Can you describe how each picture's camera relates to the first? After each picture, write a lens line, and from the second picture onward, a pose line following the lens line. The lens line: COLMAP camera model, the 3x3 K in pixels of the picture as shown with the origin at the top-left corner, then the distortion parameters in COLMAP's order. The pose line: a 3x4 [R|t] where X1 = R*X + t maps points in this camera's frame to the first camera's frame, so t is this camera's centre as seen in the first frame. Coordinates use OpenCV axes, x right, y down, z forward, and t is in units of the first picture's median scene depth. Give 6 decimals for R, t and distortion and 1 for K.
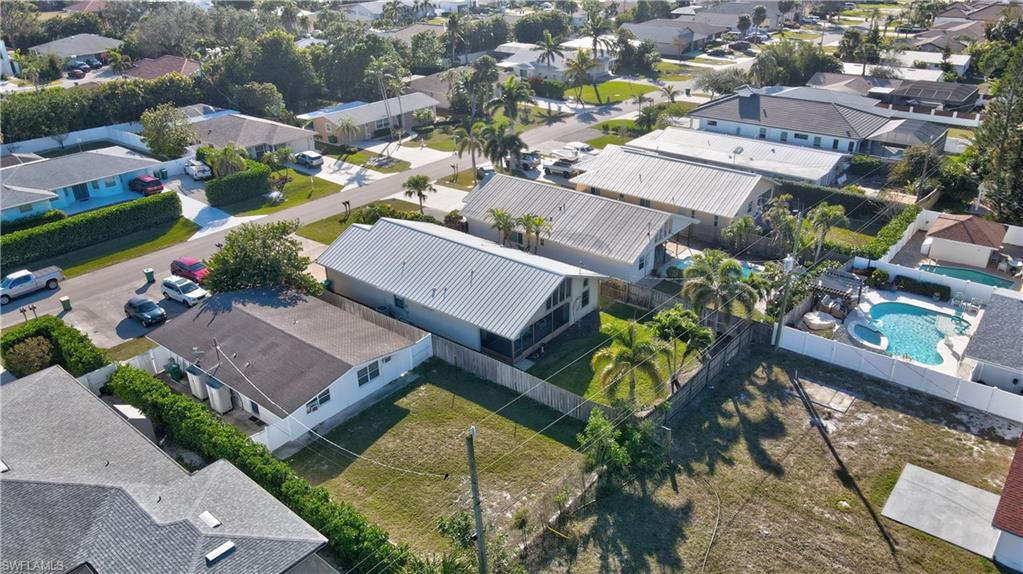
lens RADIAL K [[754.0, 0, 507.2], [0, 754.0, 286.6], [0, 0, 1]] dist [-0.009071, 0.052515]
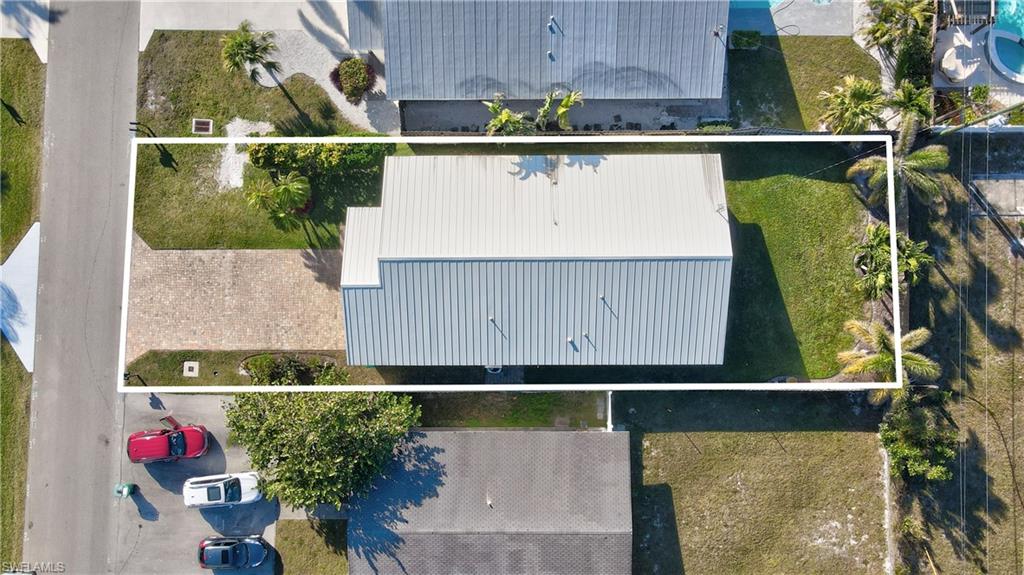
lens RADIAL K [[754.7, 0, 507.7], [0, 754.7, 287.1], [0, 0, 1]] dist [-0.009071, 0.052515]
pose [[0.773037, -0.633376, 0.035330, -0.104000], [0.270099, 0.379026, 0.885091, -0.524463], [-0.573986, -0.674665, 0.464076, 0.545590]]
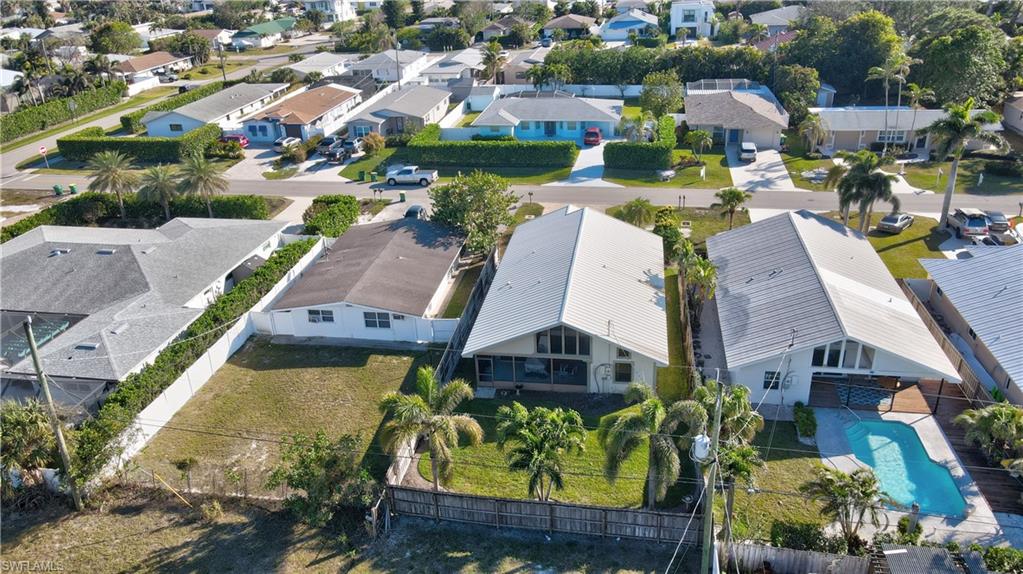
lens RADIAL K [[754.0, 0, 507.2], [0, 754.0, 286.6], [0, 0, 1]] dist [-0.009071, 0.052515]
pose [[0.496905, 0.371900, -0.784076, 0.469796], [-0.353743, 0.911849, 0.208322, -0.138393], [0.792433, 0.173845, 0.584660, 0.347450]]
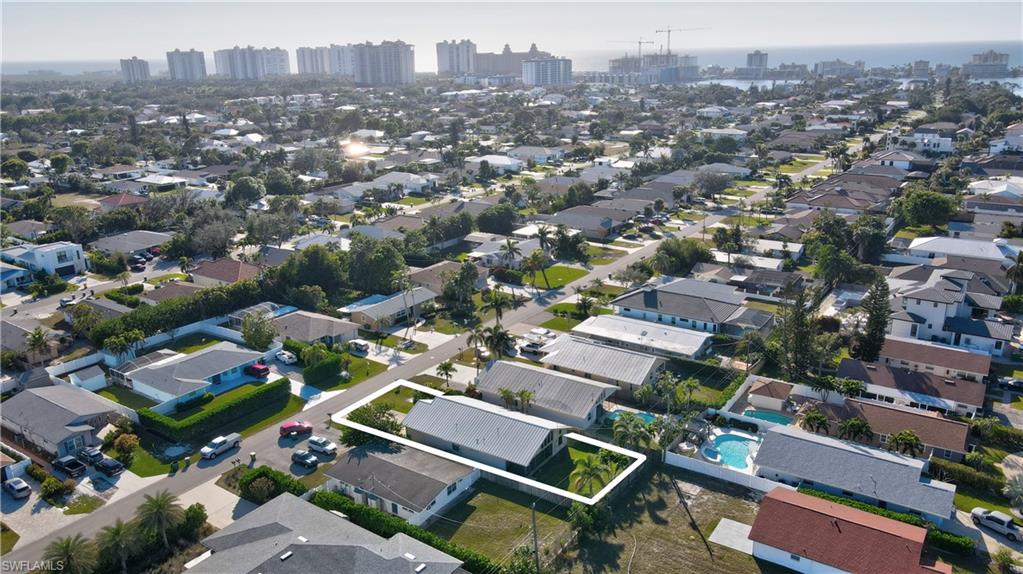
lens RADIAL K [[754.0, 0, 507.2], [0, 754.0, 286.6], [0, 0, 1]] dist [-0.009071, 0.052515]
pose [[0.995576, -0.027386, 0.089876, -0.133685], [0.041006, 0.987315, -0.153387, -0.058027], [-0.084535, 0.156394, 0.984071, -0.625022]]
